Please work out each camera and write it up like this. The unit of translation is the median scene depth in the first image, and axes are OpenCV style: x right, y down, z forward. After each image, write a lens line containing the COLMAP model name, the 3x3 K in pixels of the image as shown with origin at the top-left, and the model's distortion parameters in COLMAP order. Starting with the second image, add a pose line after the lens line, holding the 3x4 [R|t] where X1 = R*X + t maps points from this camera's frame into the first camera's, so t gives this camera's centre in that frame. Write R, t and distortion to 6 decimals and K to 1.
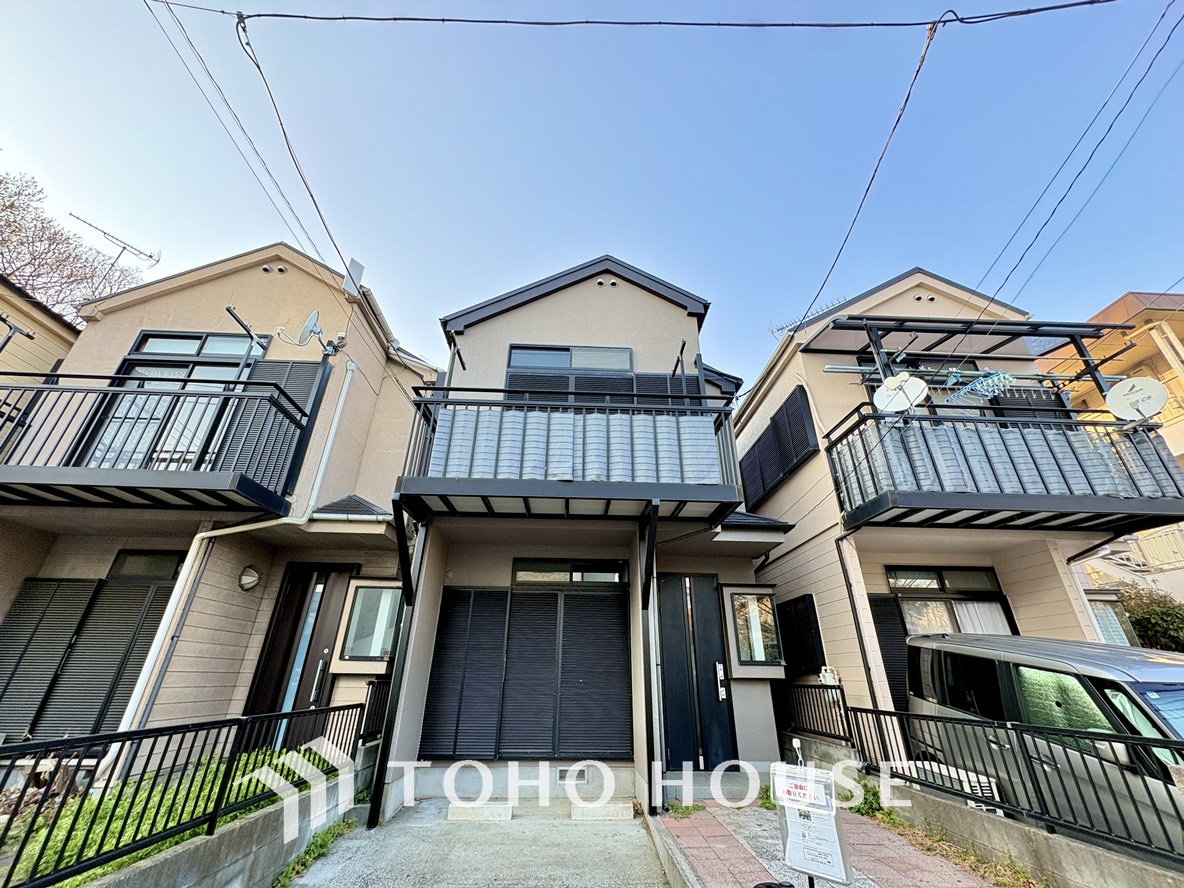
lens RADIAL K [[470.6, 0, 593.2], [0, 470.6, 441.7], [0, 0, 1]] dist [0.001042, -0.001459]
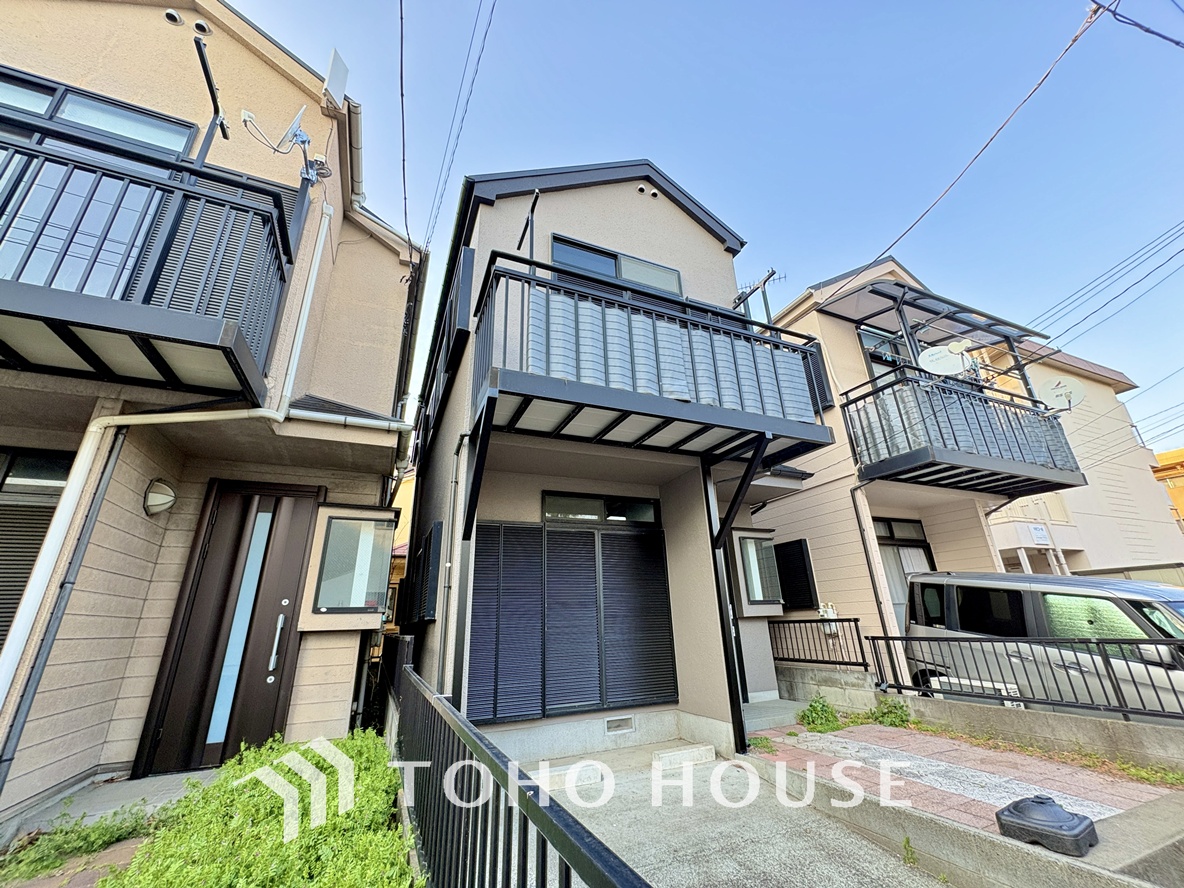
lens RADIAL K [[470.6, 0, 590.2], [0, 470.6, 442.2], [0, 0, 1]] dist [0.001042, -0.001459]
pose [[0.931828, 0.091666, 0.351133, -0.417553], [-0.124021, 0.989755, 0.070741, 0.096277], [-0.341051, -0.109466, 0.933649, 0.201524]]
